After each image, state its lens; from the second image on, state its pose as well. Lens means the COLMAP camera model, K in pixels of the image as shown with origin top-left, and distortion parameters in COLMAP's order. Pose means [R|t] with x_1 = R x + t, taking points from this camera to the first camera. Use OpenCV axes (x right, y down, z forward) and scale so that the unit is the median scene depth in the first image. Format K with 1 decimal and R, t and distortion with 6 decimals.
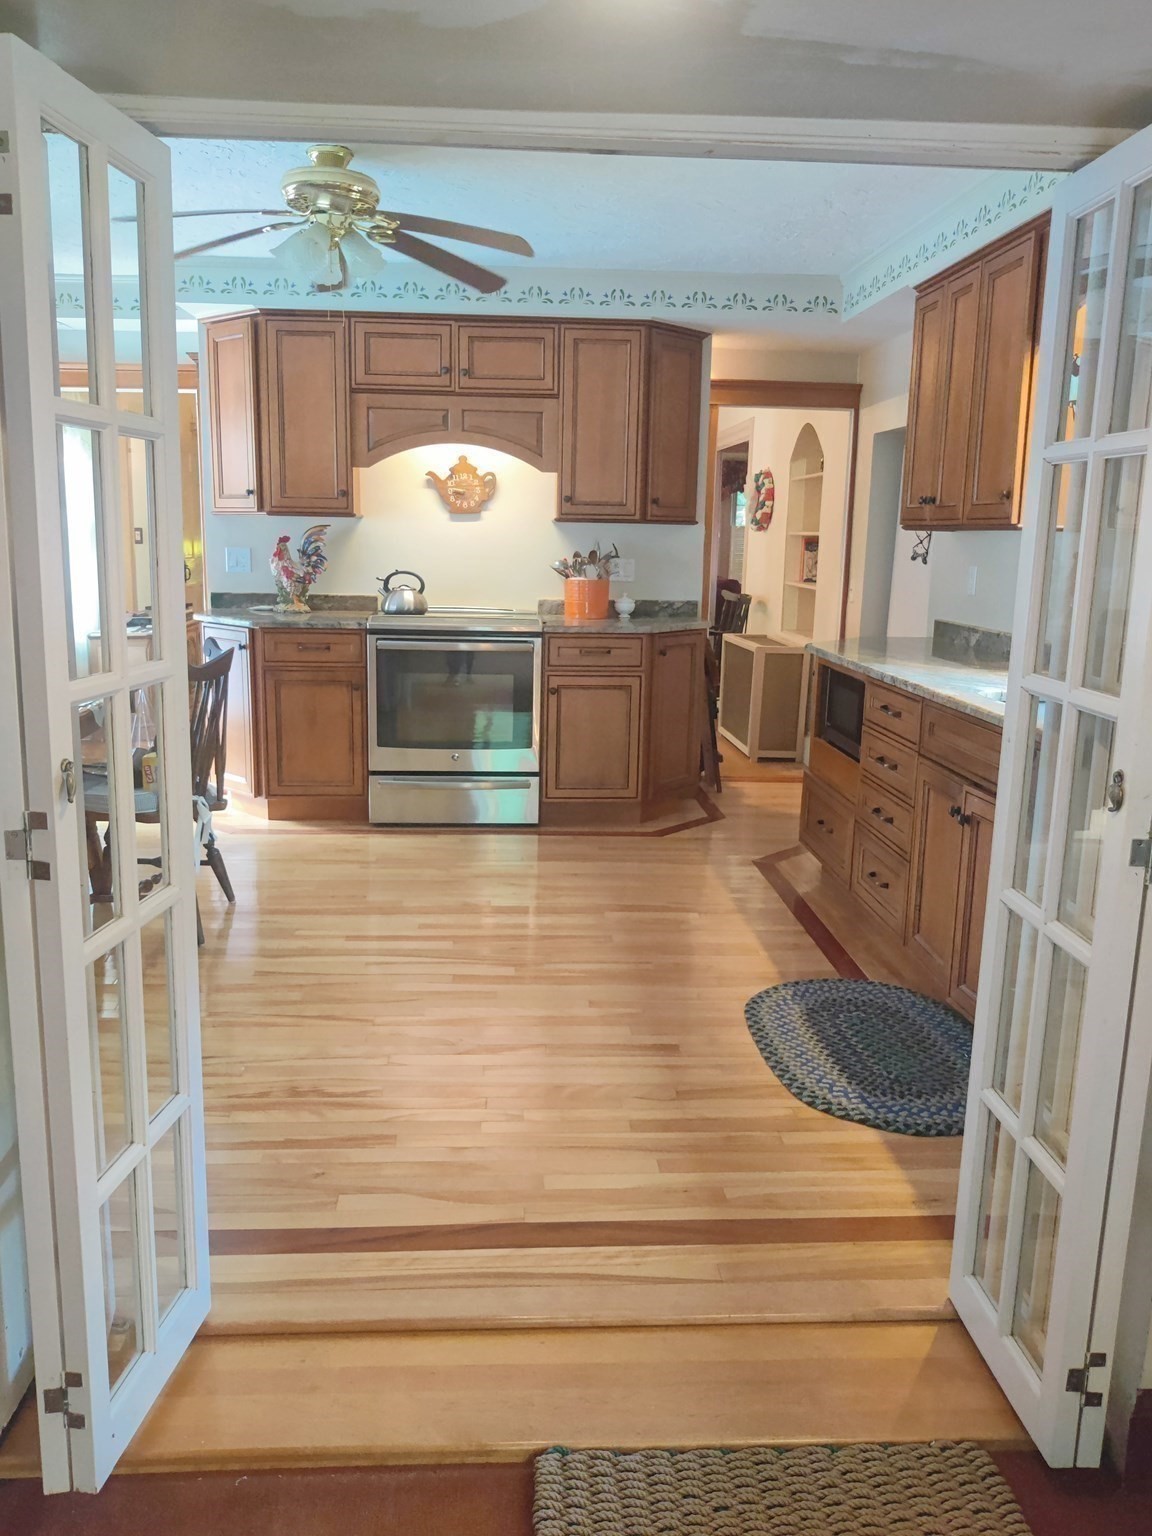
lens RADIAL K [[1146.5, 0, 568.8], [0, 1146.5, 764.6], [0, 0, 1]] dist [0.004367, -0.030136]
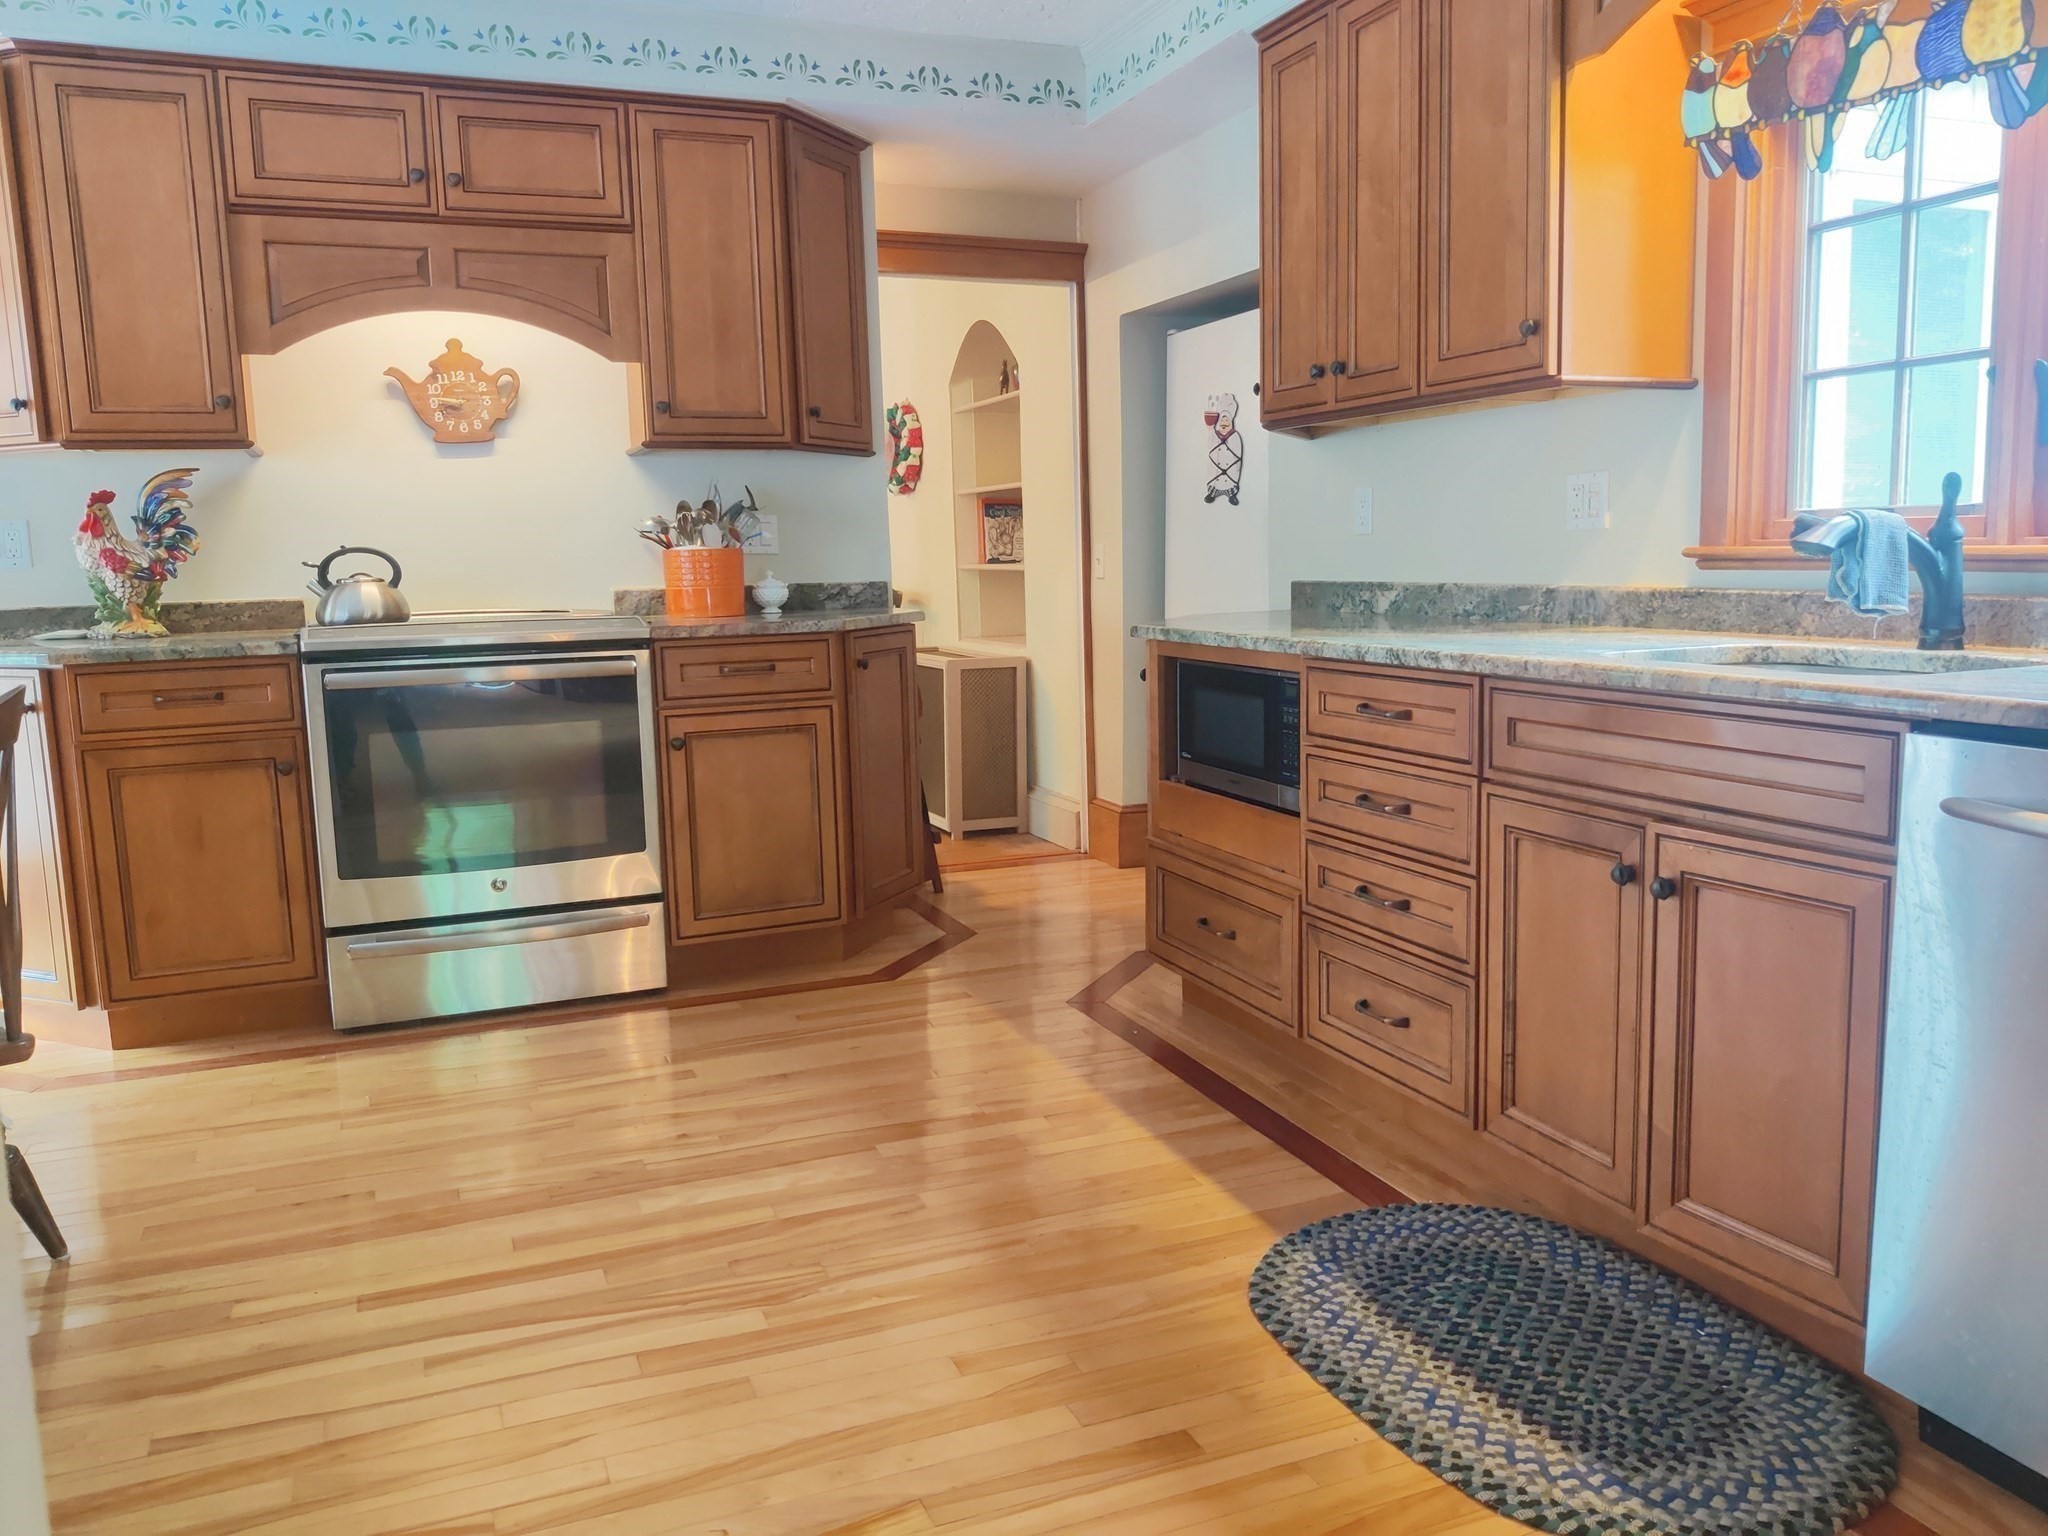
lens RADIAL K [[1528.7, 0, 1044.5], [0, 1528.7, 768.6], [0, 0, 1]] dist [0.004367, -0.030136]
pose [[0.943431, -0.086807, 0.320004, -0.082599], [0.104884, 0.993693, -0.039659, -0.004631], [-0.314543, 0.070979, 0.946586, 0.241370]]
